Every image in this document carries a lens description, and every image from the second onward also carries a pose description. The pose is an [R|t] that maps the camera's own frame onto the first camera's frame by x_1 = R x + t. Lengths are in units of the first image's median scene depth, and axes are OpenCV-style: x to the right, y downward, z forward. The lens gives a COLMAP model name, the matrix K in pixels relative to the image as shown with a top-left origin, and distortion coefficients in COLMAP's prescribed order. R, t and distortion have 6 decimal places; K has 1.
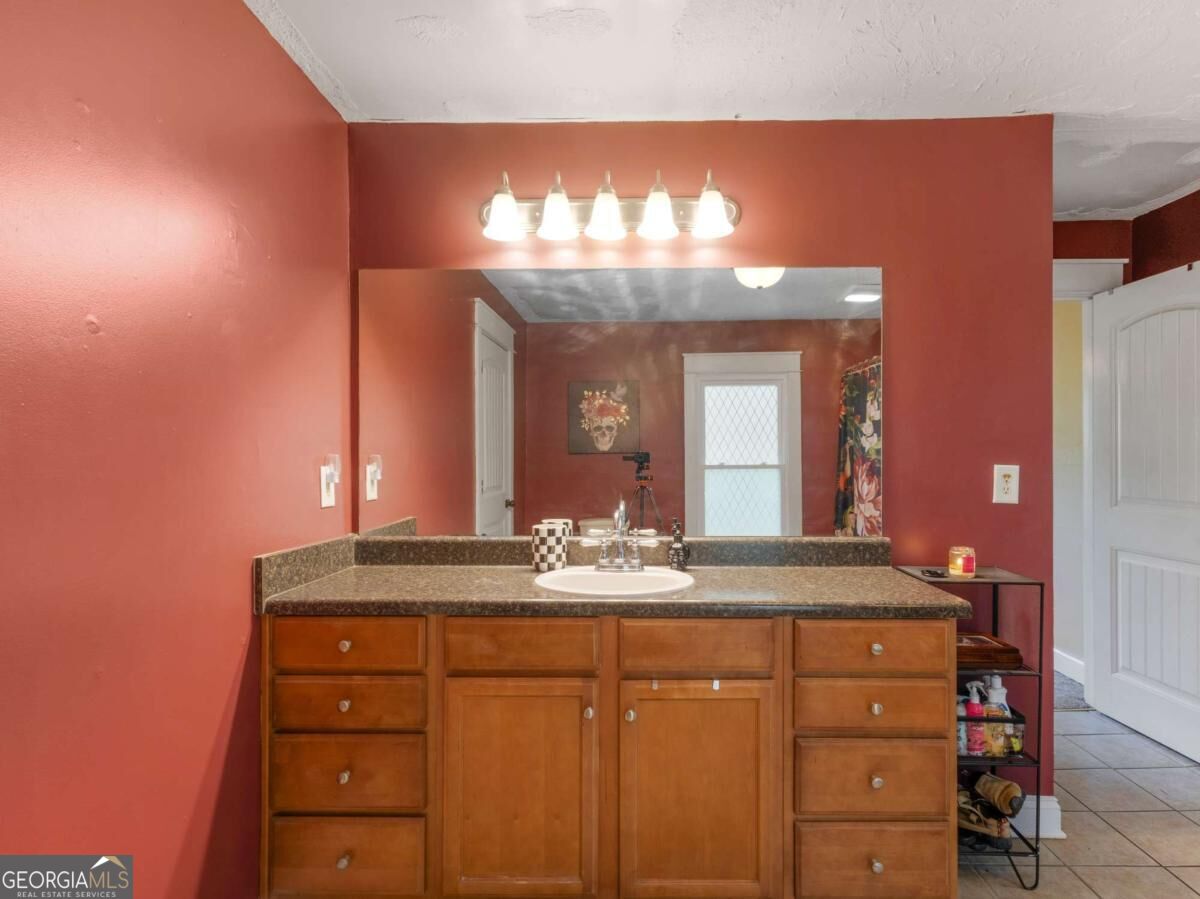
lens RADIAL K [[619.6, 0, 557.2], [0, 619.6, 458.2], [0, 0, 1]] dist [-0.003852, -0.000945]
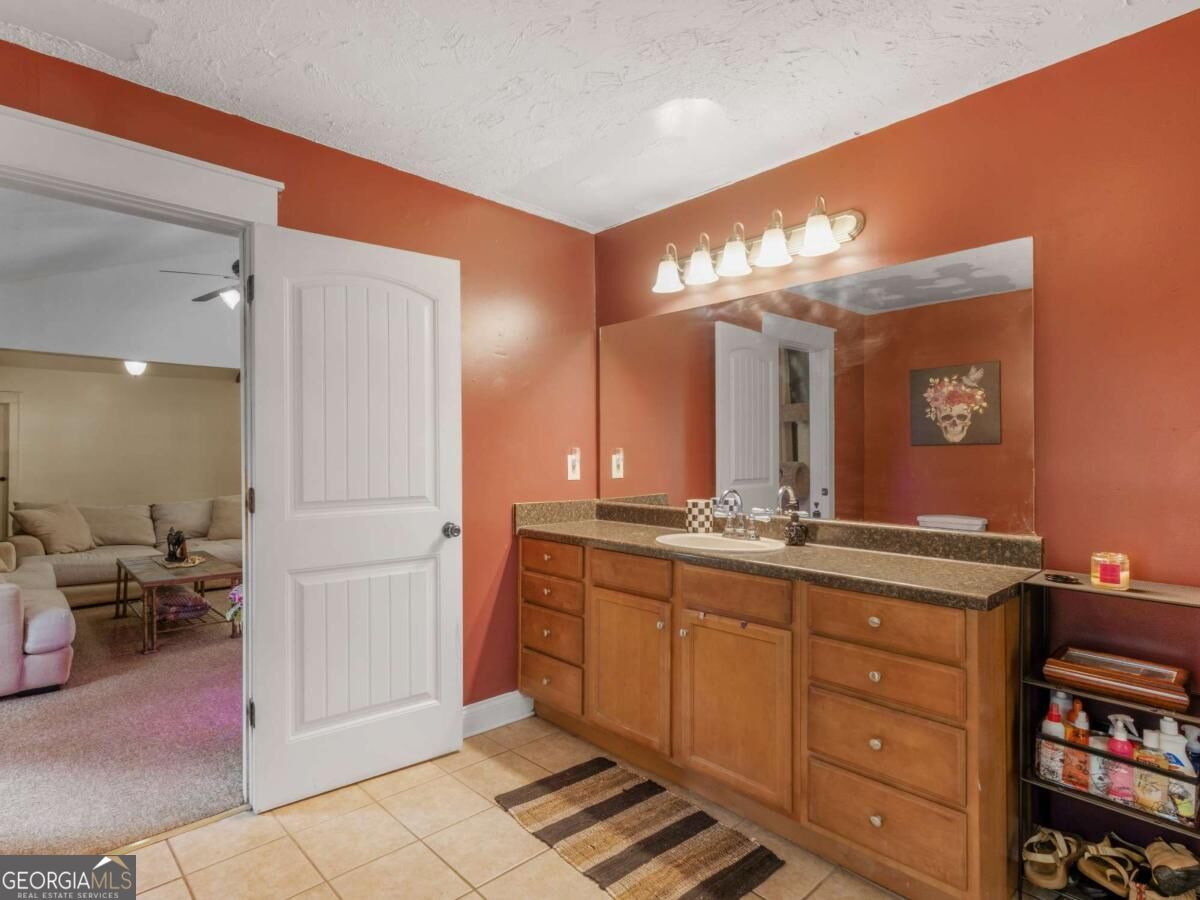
lens RADIAL K [[640.4, 0, 562.1], [0, 640.4, 450.1], [0, 0, 1]] dist [0.000996, 0.000607]
pose [[0.673215, -0.003170, -0.739440, 0.809060], [0.001608, 0.999995, -0.002823, 0.004702], [0.739445, 0.000712, 0.673217, -0.144312]]
